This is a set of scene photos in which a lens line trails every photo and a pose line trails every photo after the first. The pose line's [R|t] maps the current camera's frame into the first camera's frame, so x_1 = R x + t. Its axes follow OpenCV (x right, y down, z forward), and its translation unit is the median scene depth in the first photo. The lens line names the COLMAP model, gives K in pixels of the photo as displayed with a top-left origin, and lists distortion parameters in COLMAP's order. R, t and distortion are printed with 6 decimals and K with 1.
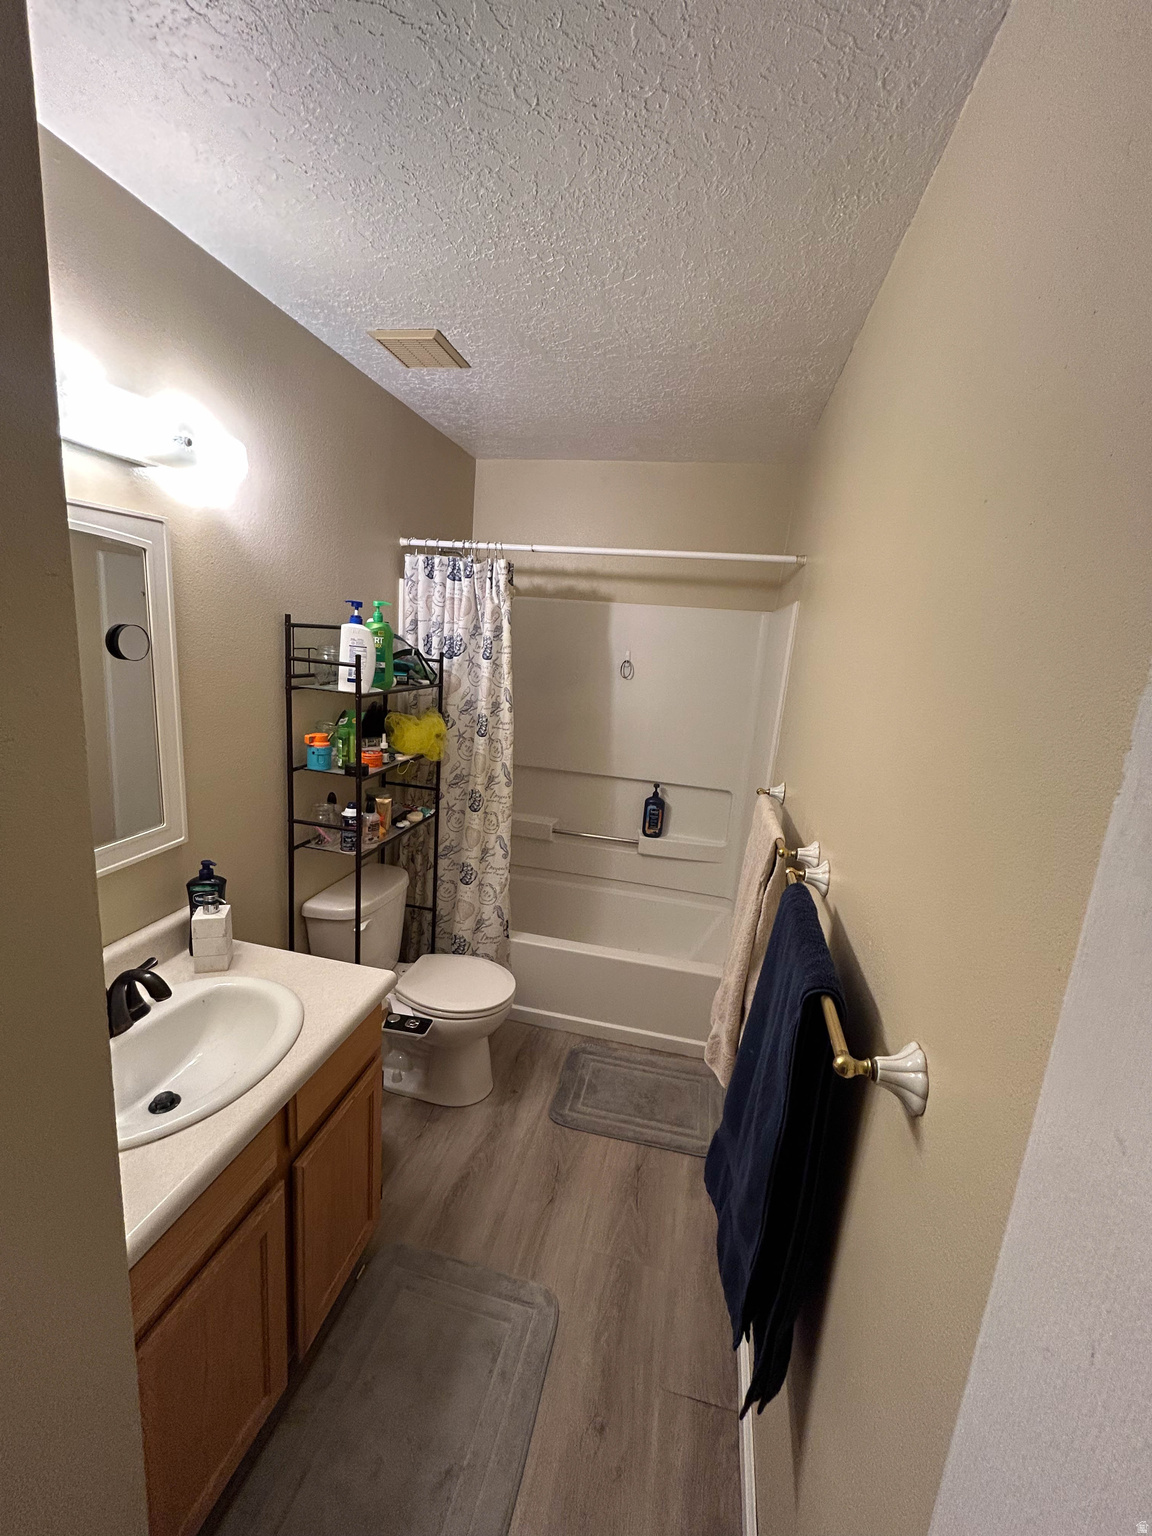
lens RADIAL K [[626.0, 0, 577.3], [0, 626.0, 764.6], [0, 0, 1]] dist [-0.001007, -0.000491]
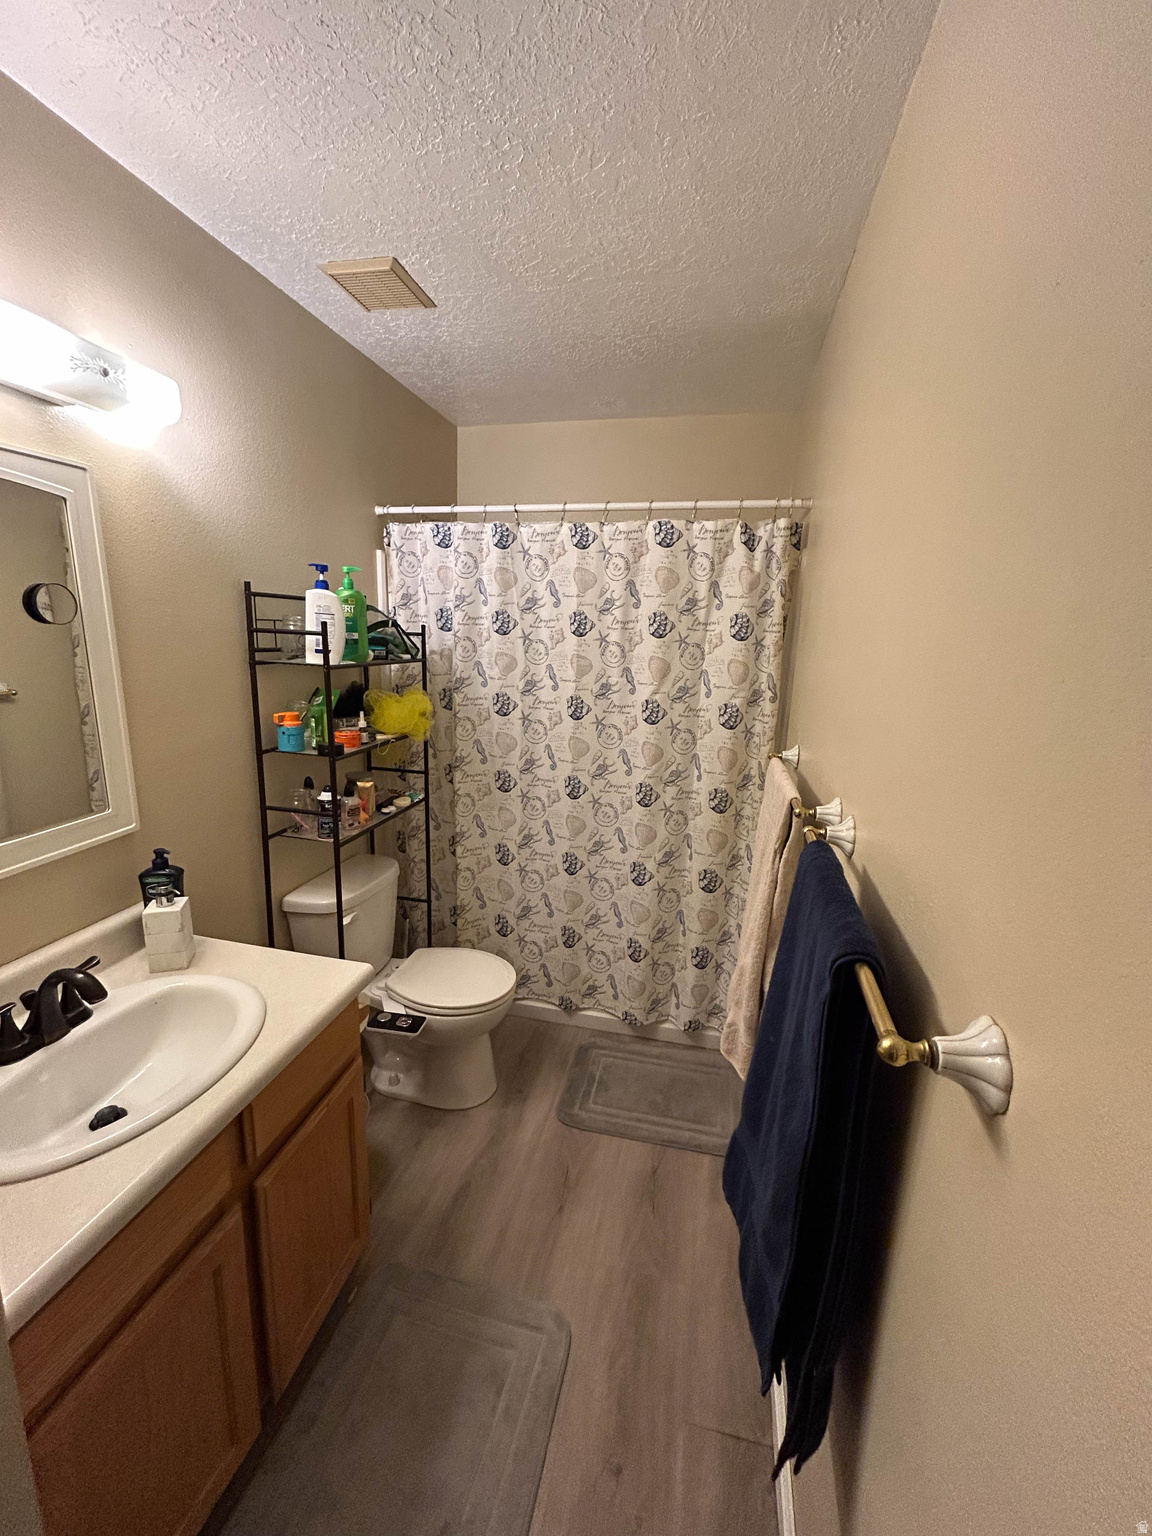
lens RADIAL K [[626.0, 0, 578.3], [0, 626.0, 765.3], [0, 0, 1]] dist [-0.001007, -0.000491]
pose [[0.999015, -0.040761, -0.017527, 0.033565], [0.040863, 0.999150, 0.005479, 0.052309], [0.017289, -0.006190, 0.999831, 0.106664]]
